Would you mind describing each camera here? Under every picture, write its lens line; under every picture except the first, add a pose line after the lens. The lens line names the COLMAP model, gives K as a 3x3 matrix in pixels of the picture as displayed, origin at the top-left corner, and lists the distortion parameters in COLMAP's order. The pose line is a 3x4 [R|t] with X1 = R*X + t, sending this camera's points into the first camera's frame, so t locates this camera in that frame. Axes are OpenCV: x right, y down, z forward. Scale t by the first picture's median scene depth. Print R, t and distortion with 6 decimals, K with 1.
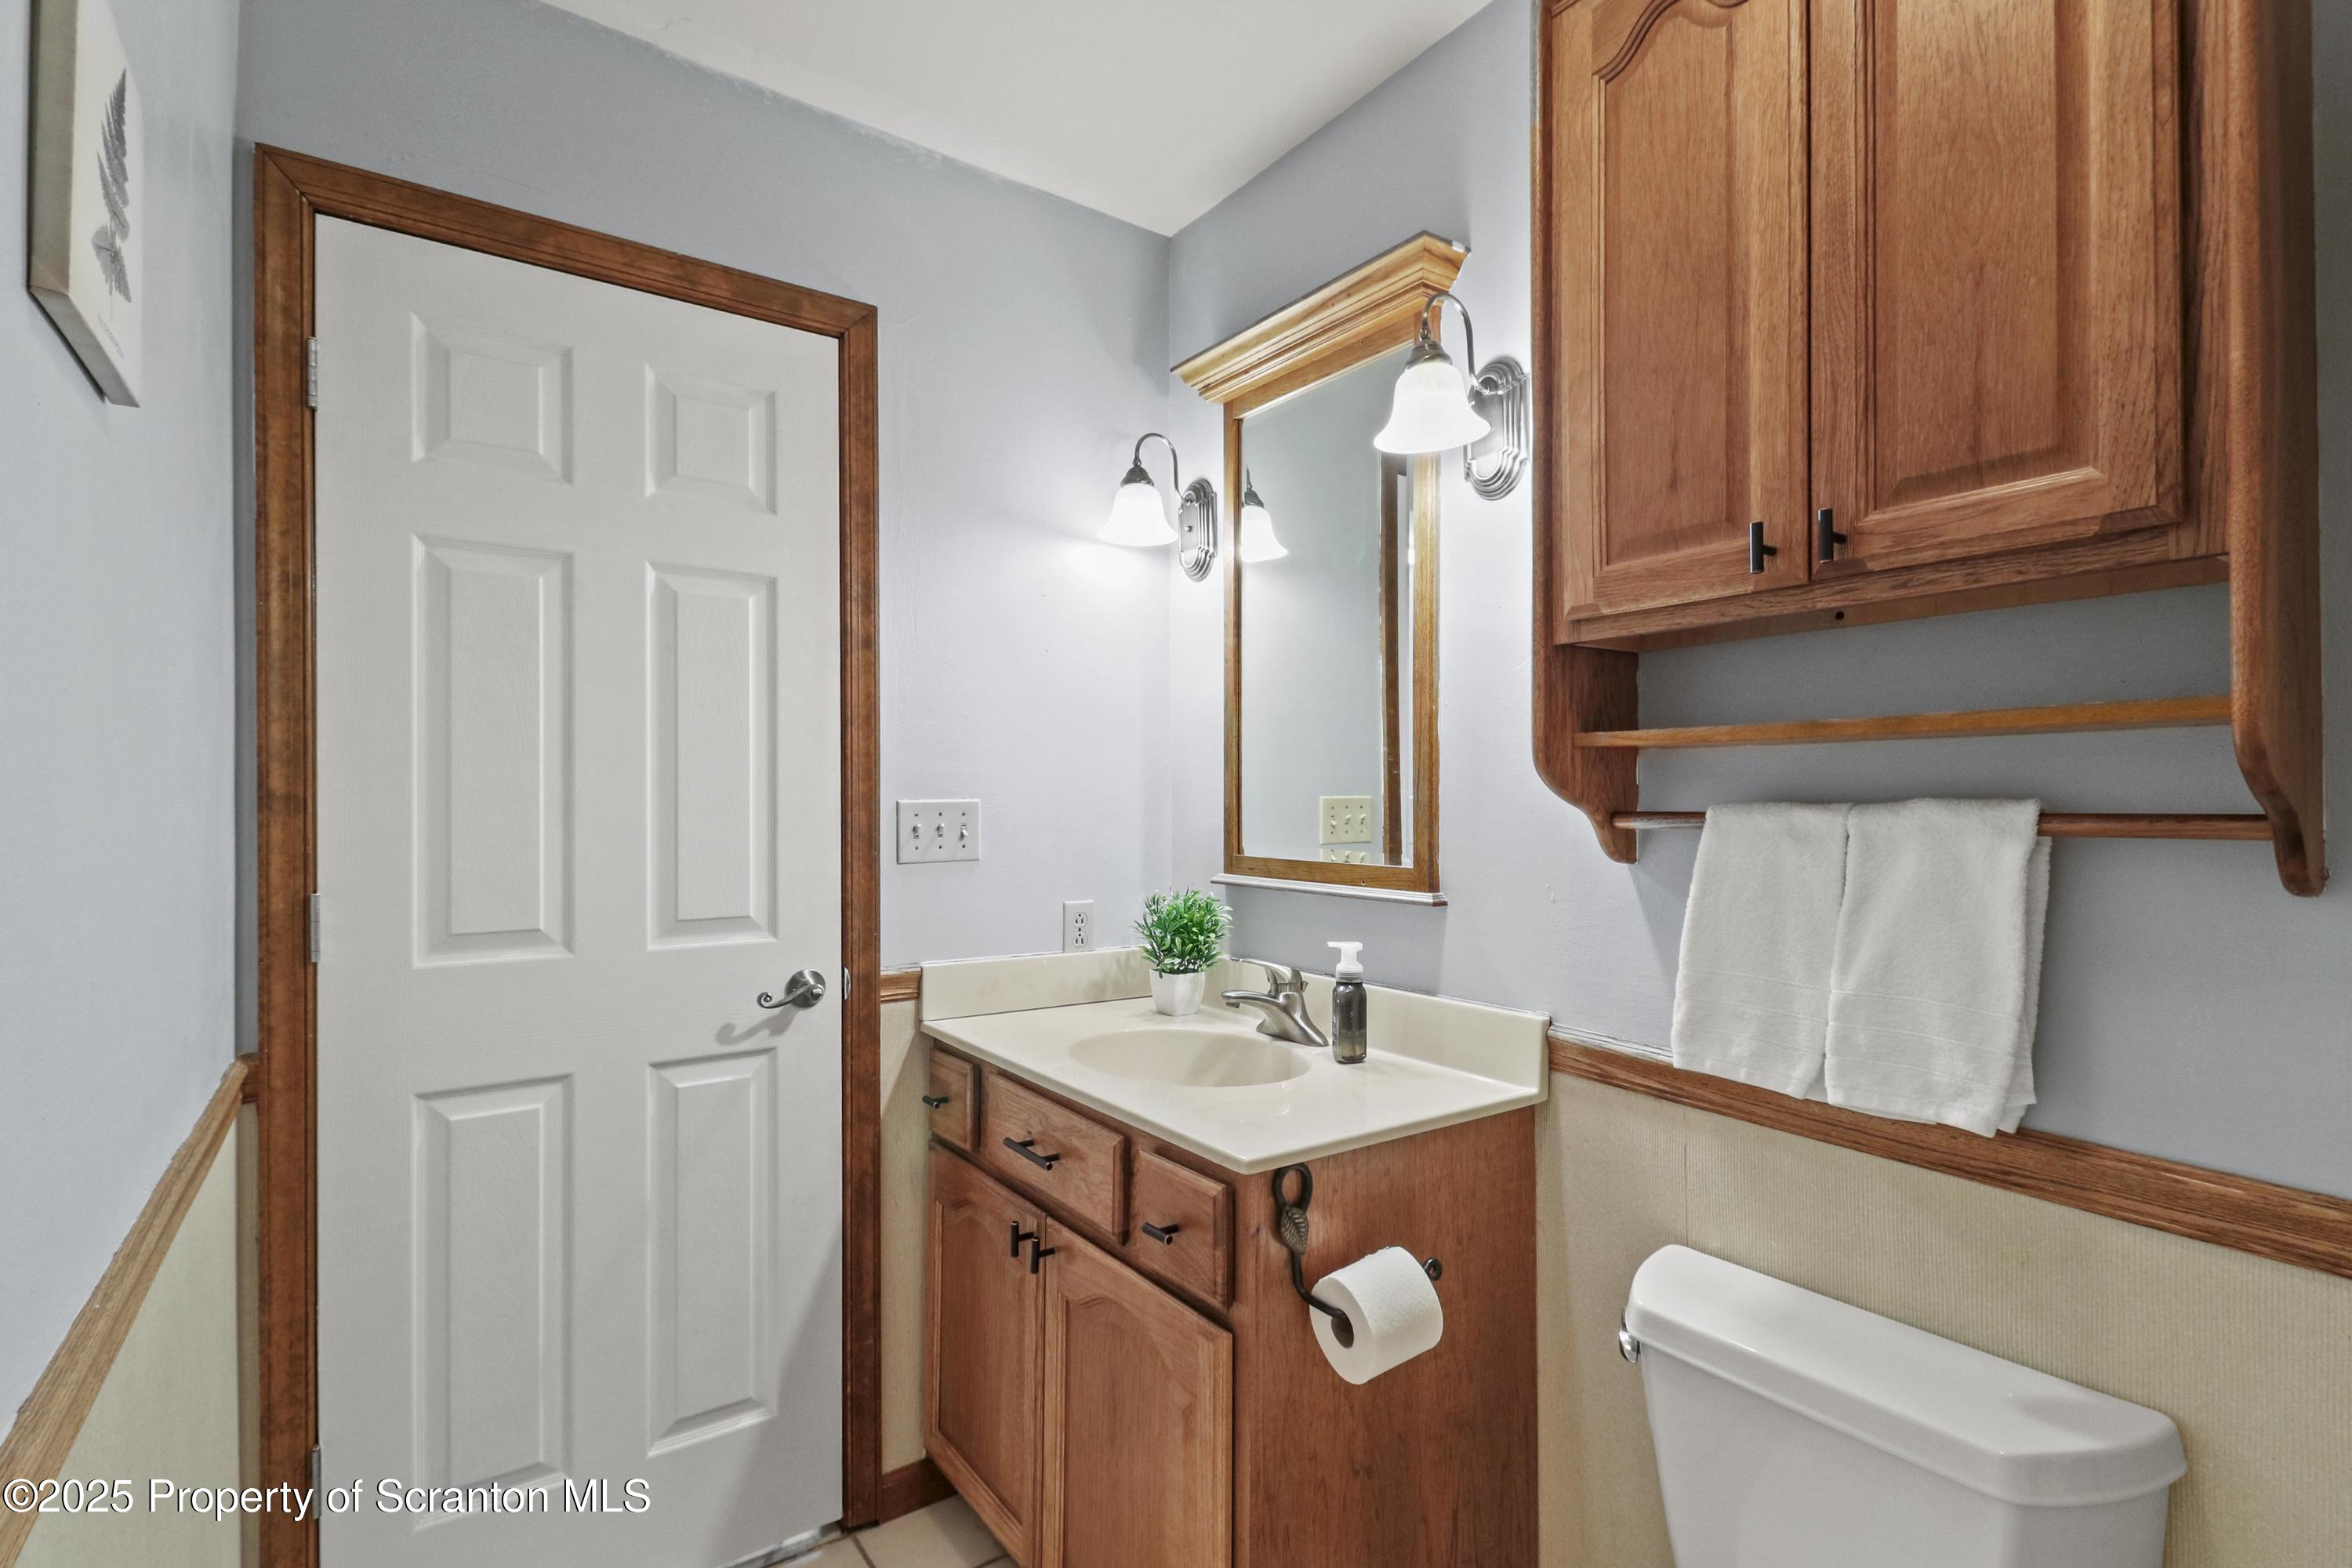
lens RADIAL K [[1093.9, 0, 1176.0], [0, 1093.9, 784.0], [0, 0, 1]] dist [0.001367, -0.014051]
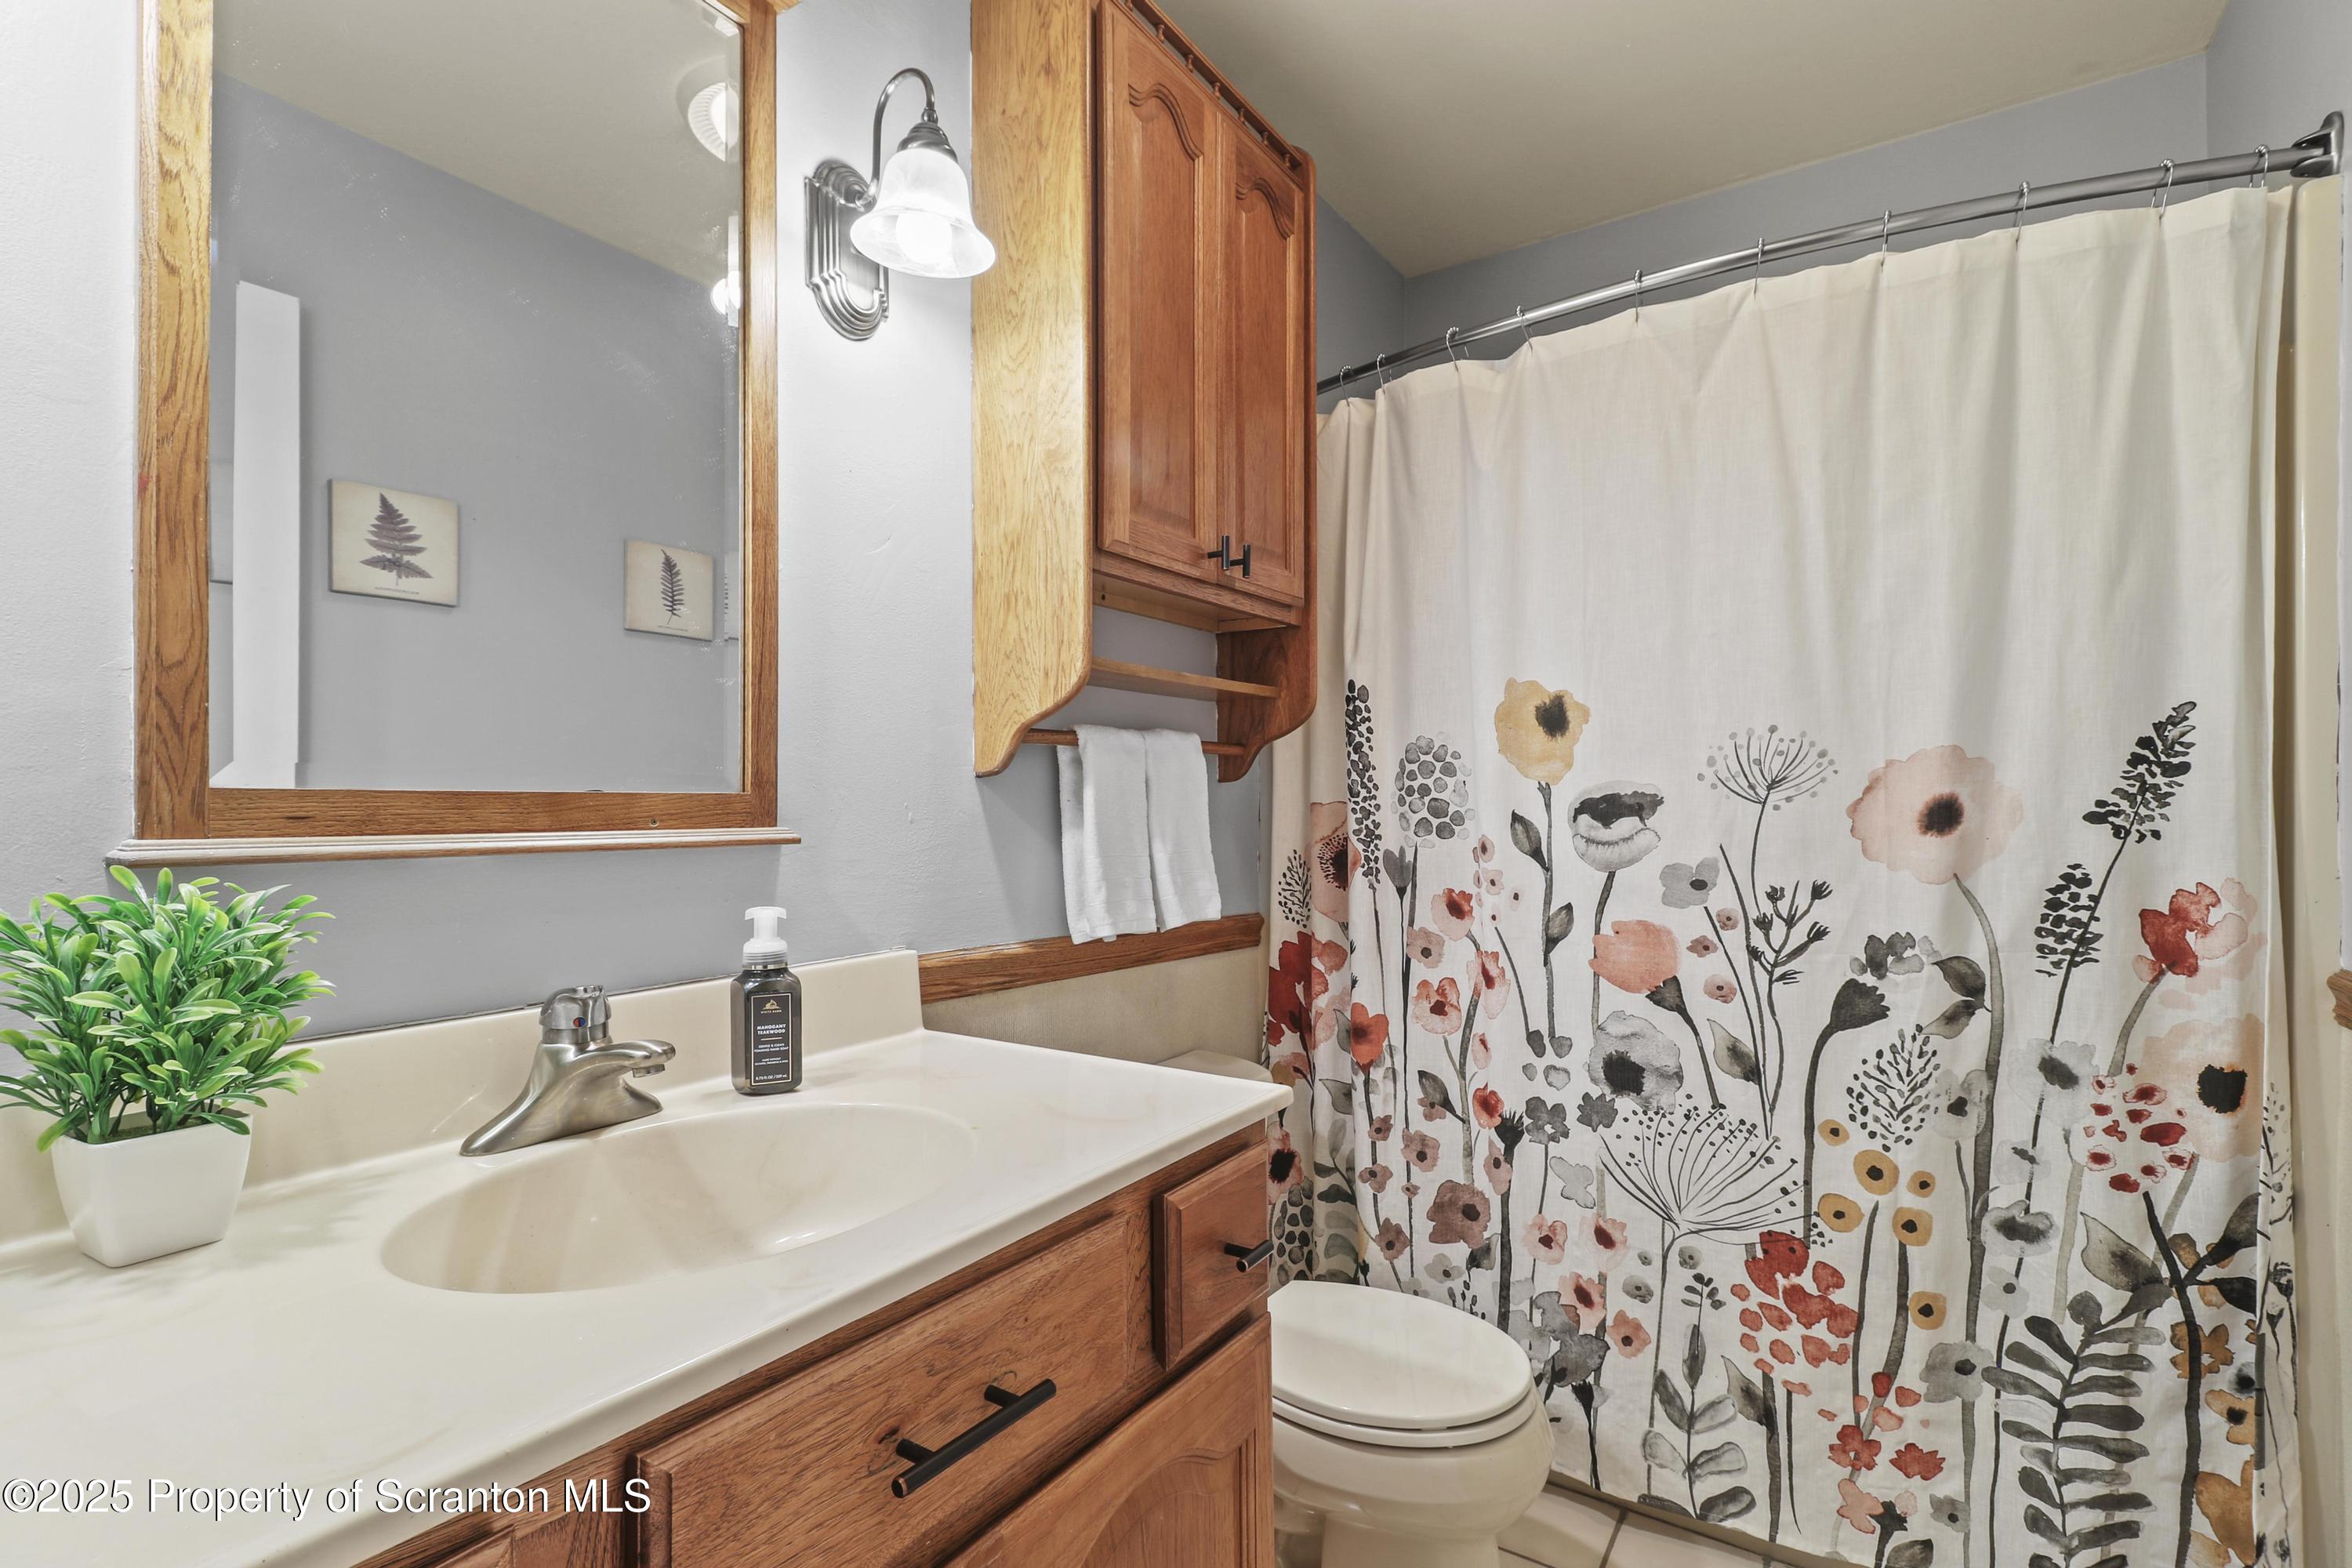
lens RADIAL K [[1093.9, 0, 1176.0], [0, 1093.9, 784.0], [0, 0, 1]] dist [0.001367, -0.014051]
pose [[-0.351984, 0.009064, 0.935962, -0.609808], [-0.017936, 0.999704, -0.016426, 0.089085], [-0.935834, -0.022569, -0.351717, 1.150814]]
